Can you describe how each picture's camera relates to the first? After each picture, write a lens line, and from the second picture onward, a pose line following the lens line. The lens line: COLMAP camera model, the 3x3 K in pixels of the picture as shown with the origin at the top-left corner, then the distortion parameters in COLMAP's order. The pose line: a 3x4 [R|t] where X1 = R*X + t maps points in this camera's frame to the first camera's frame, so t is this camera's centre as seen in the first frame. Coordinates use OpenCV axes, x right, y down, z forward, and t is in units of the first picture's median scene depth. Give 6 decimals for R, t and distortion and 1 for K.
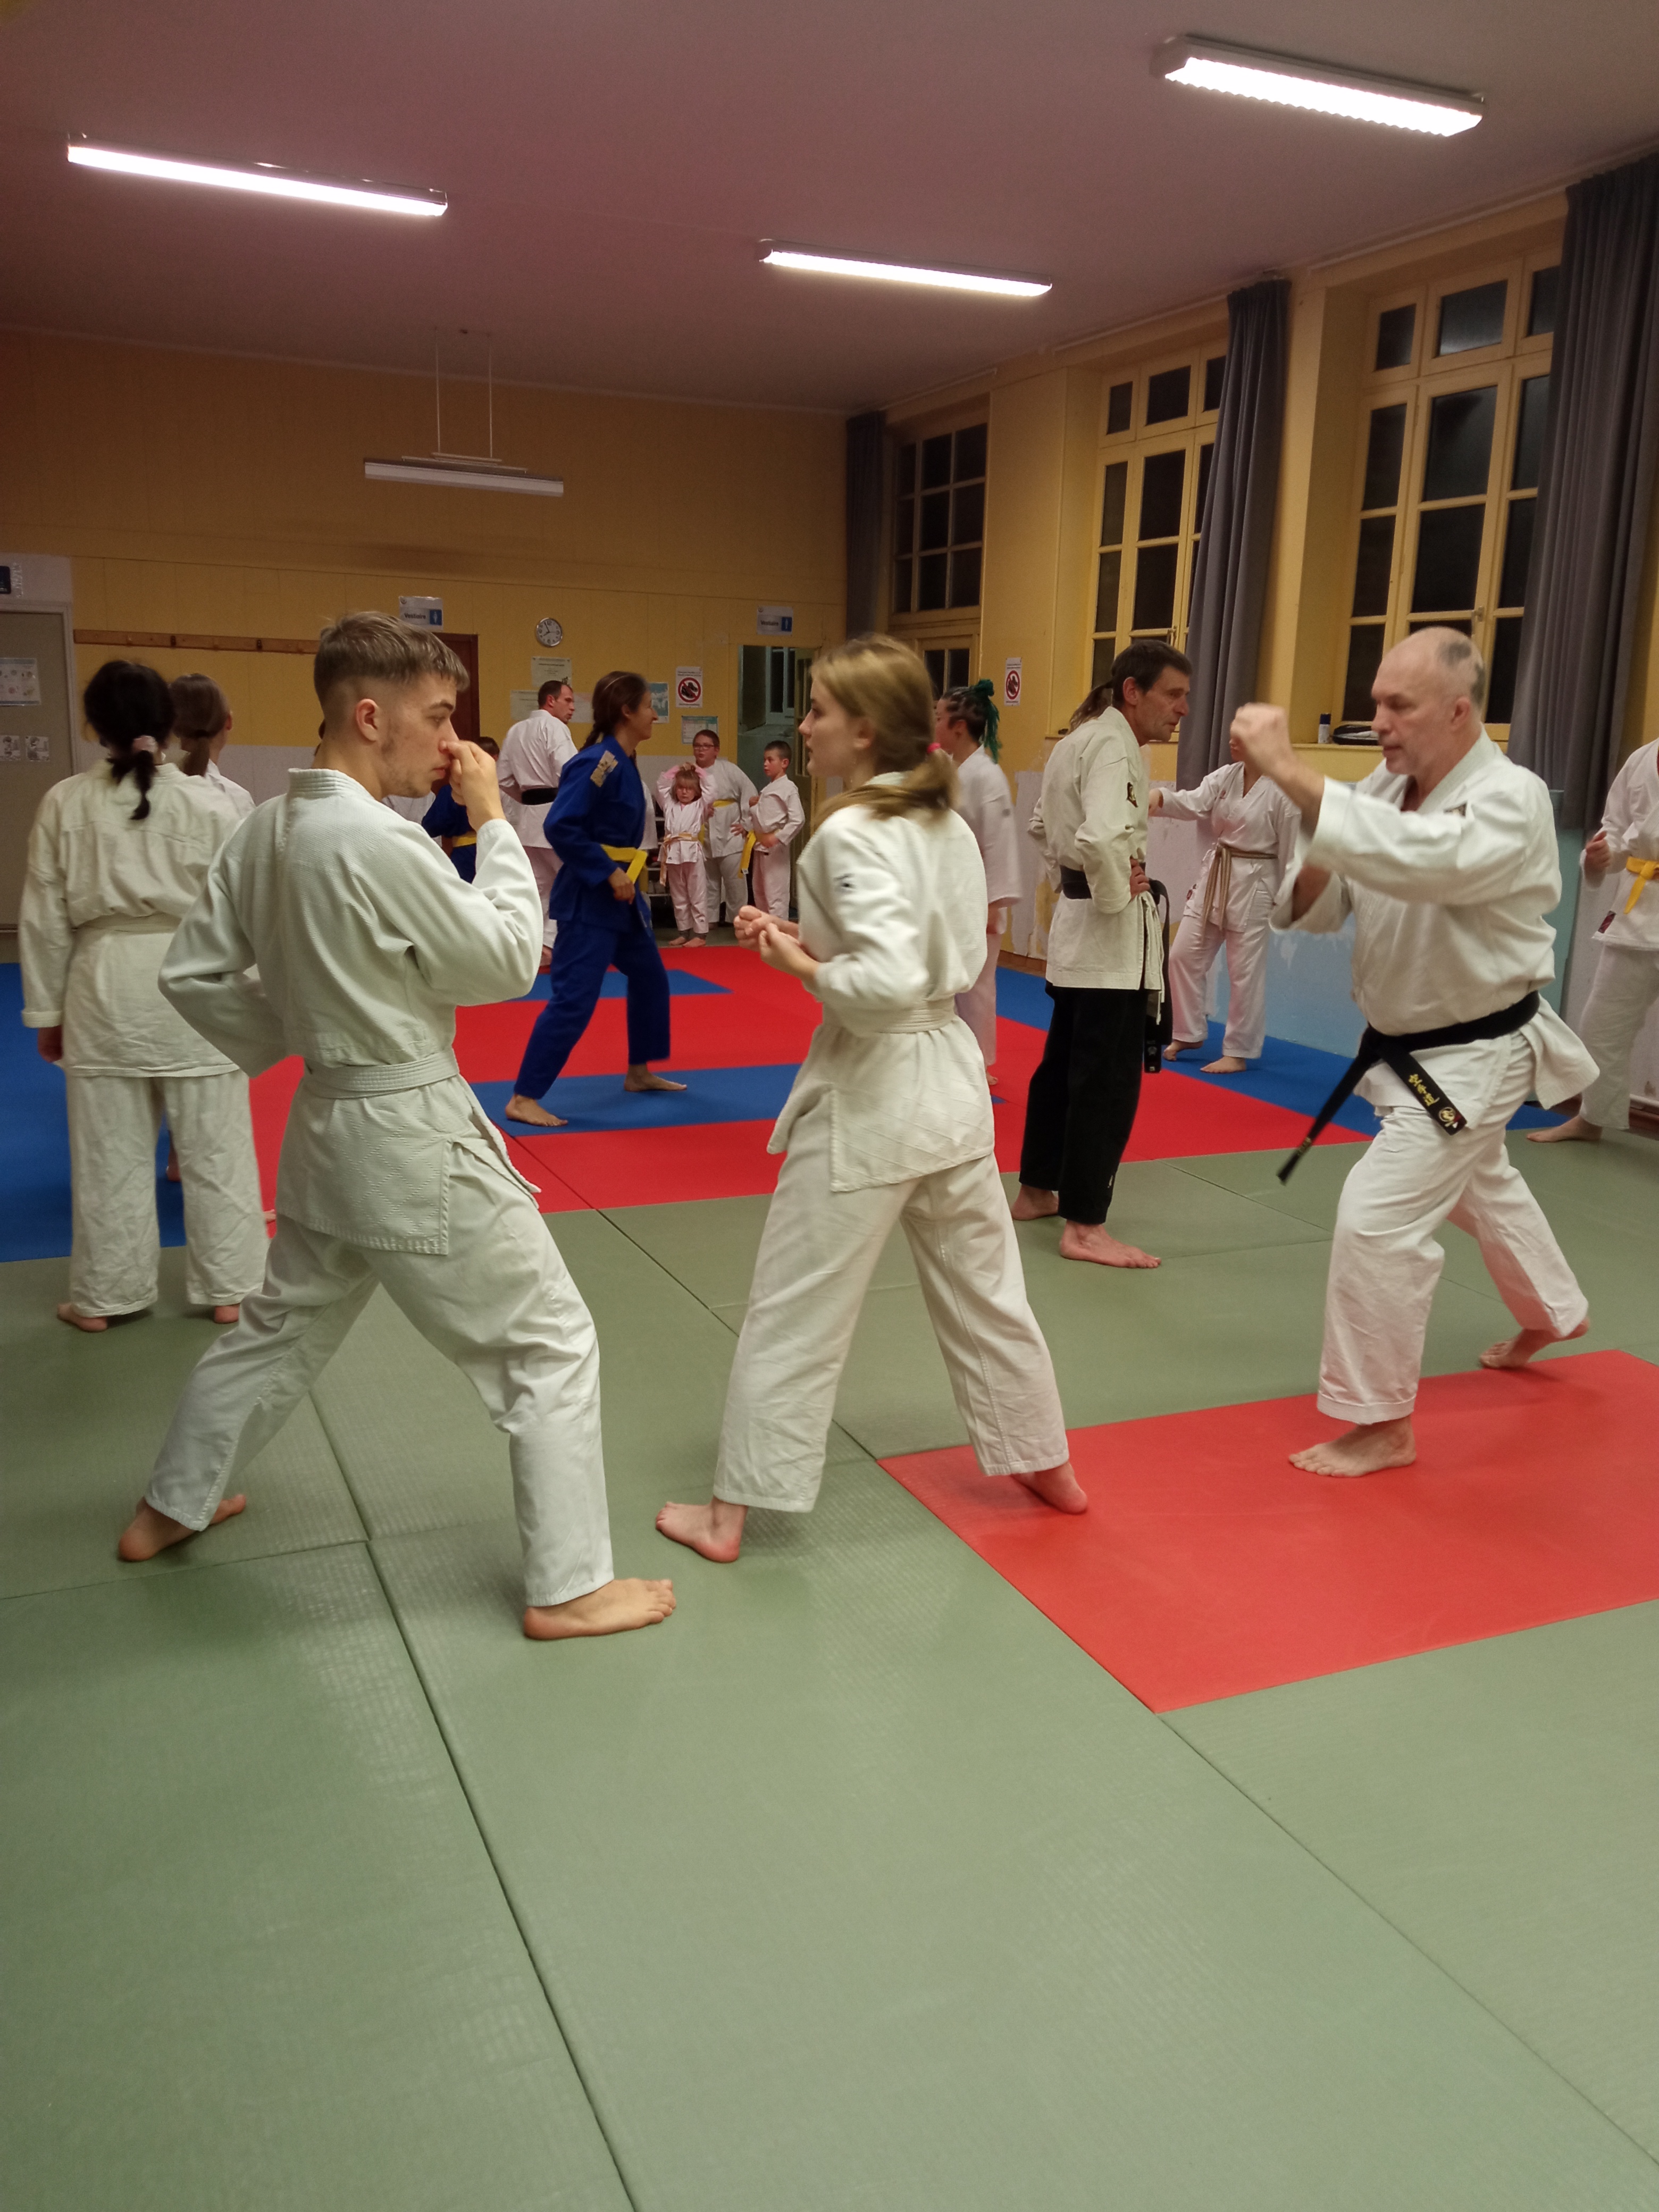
lens RADIAL K [[1787.6, 0, 837.7], [0, 1787.6, 1124.9], [0, 0, 1]] dist [0.085860, -0.139317]
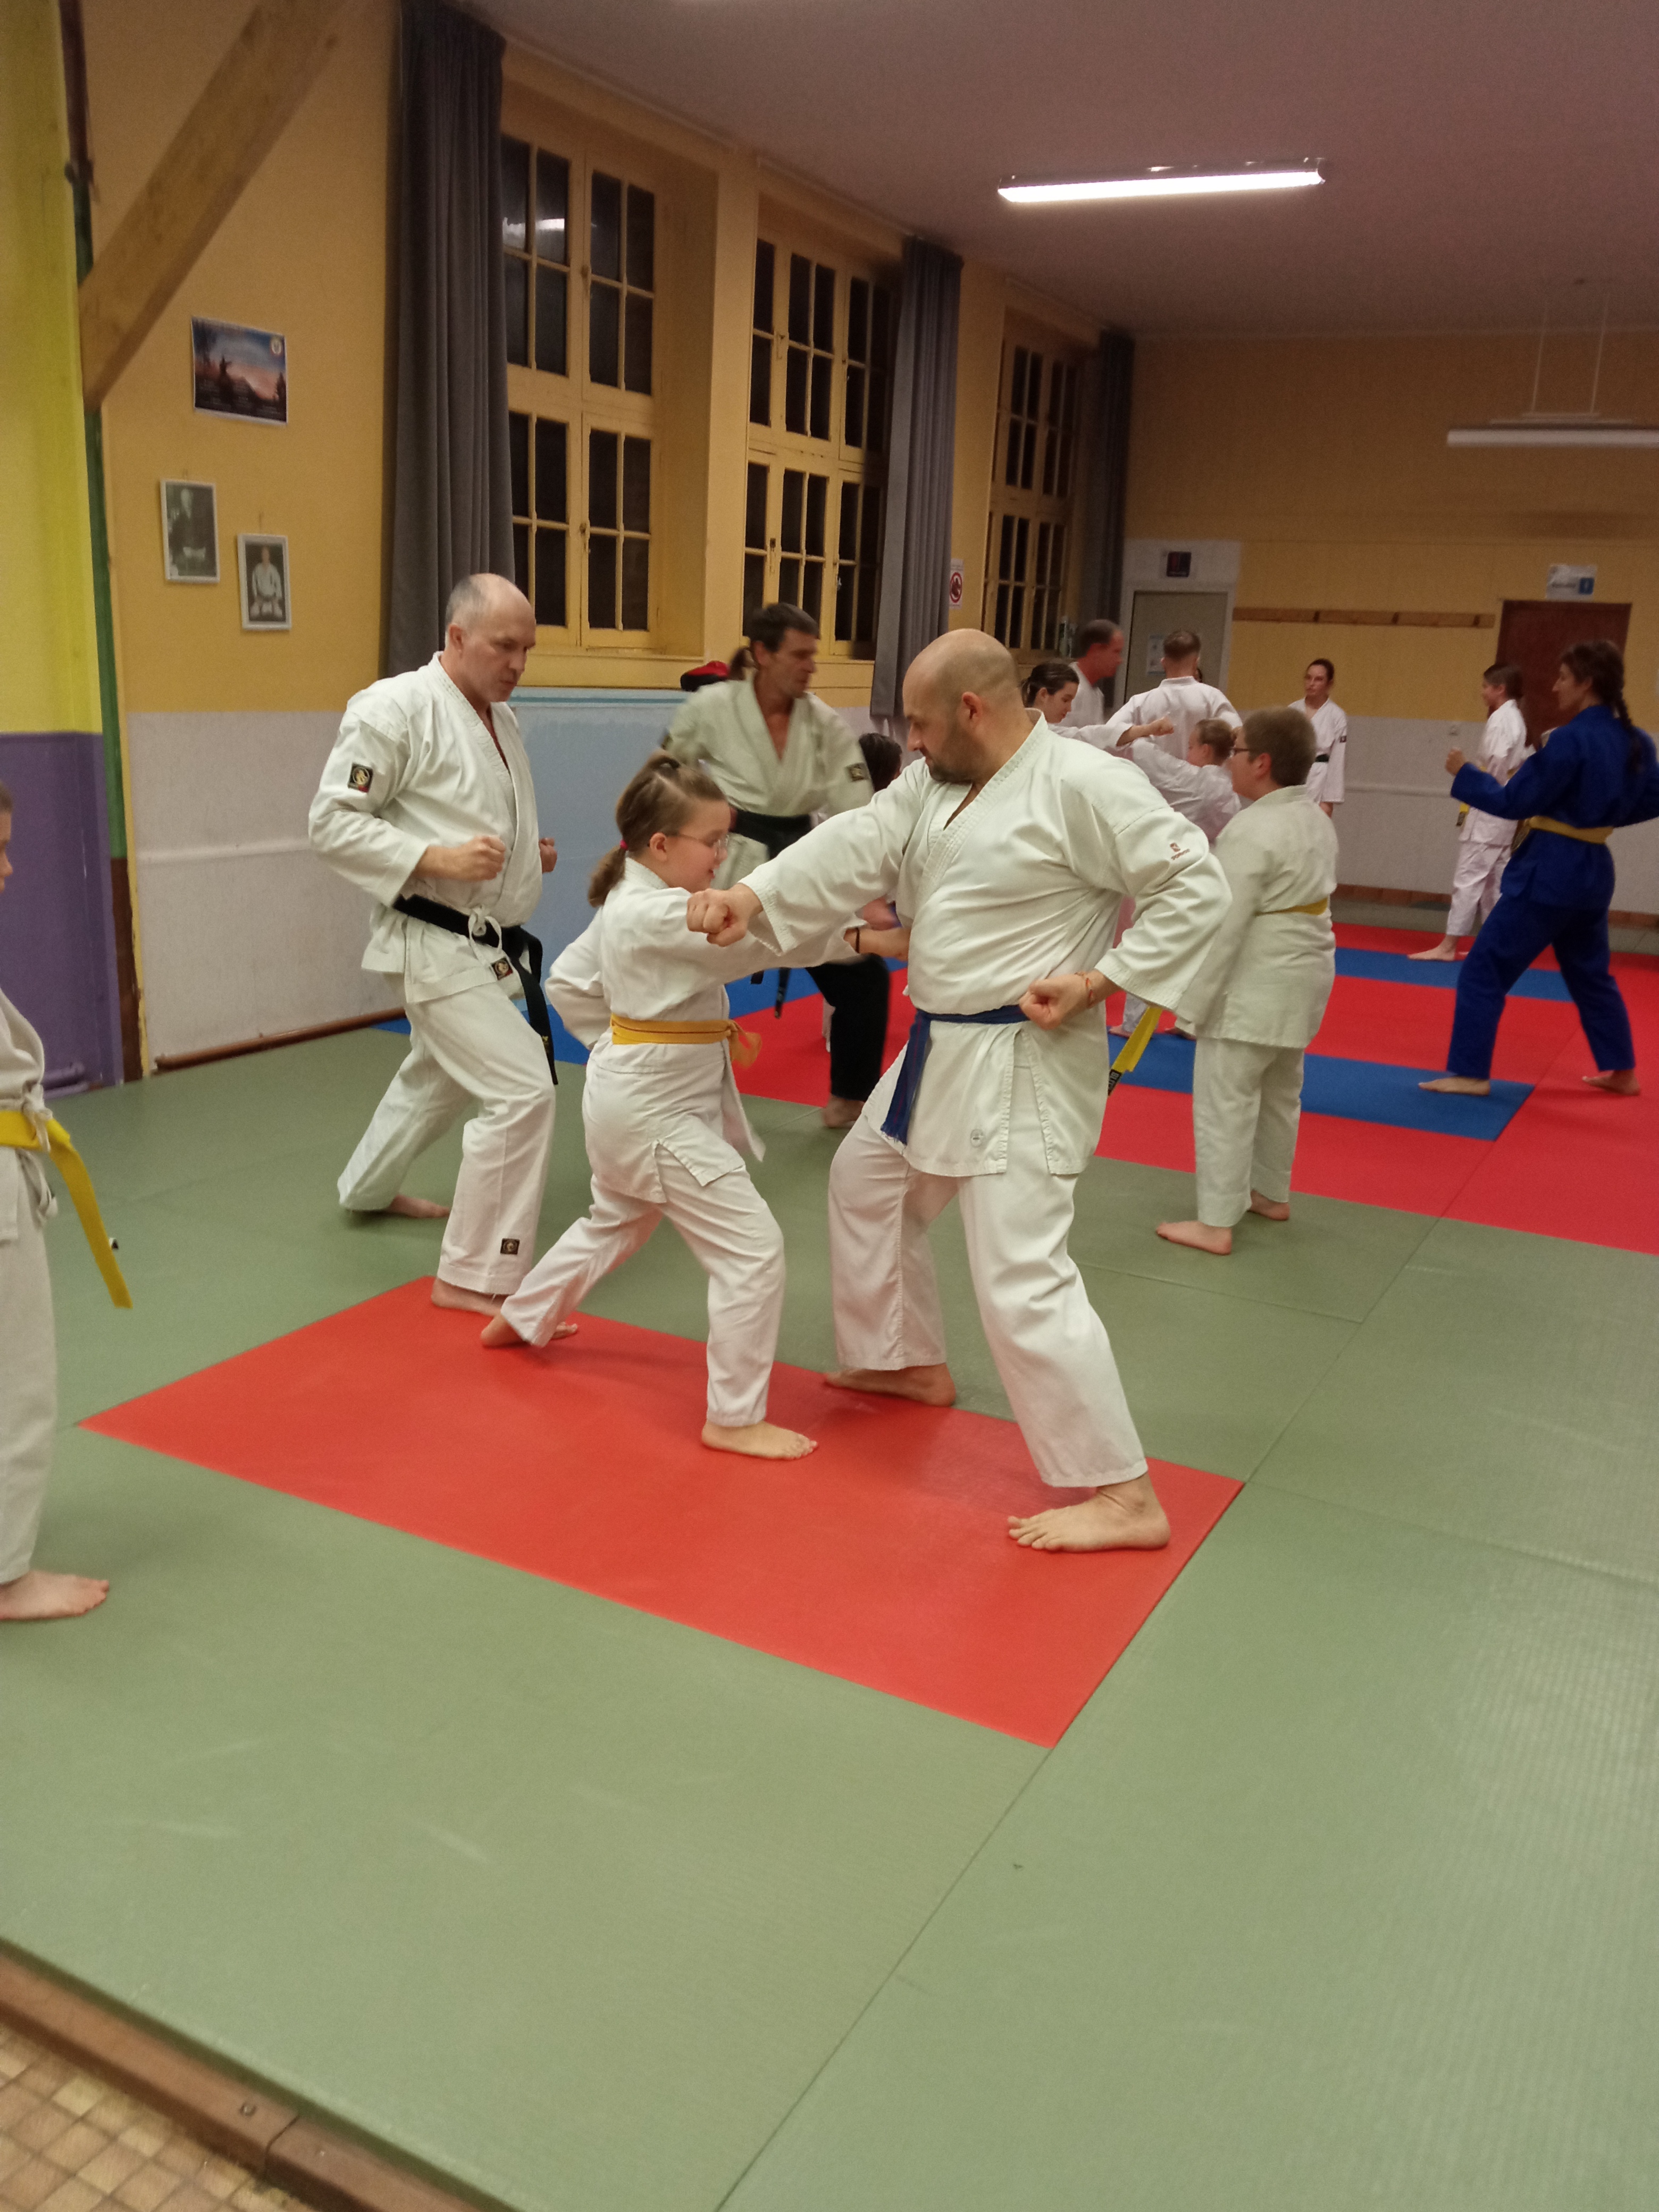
lens RADIAL K [[1787.6, 0, 837.7], [0, 1787.6, 1124.9], [0, 0, 1]] dist [0.085860, -0.139317]
pose [[0.612537, 0.207316, -0.762770, 0.544347], [-0.203139, 0.973868, 0.101562, -0.044494], [0.763893, 0.092738, 0.638644, 0.223501]]
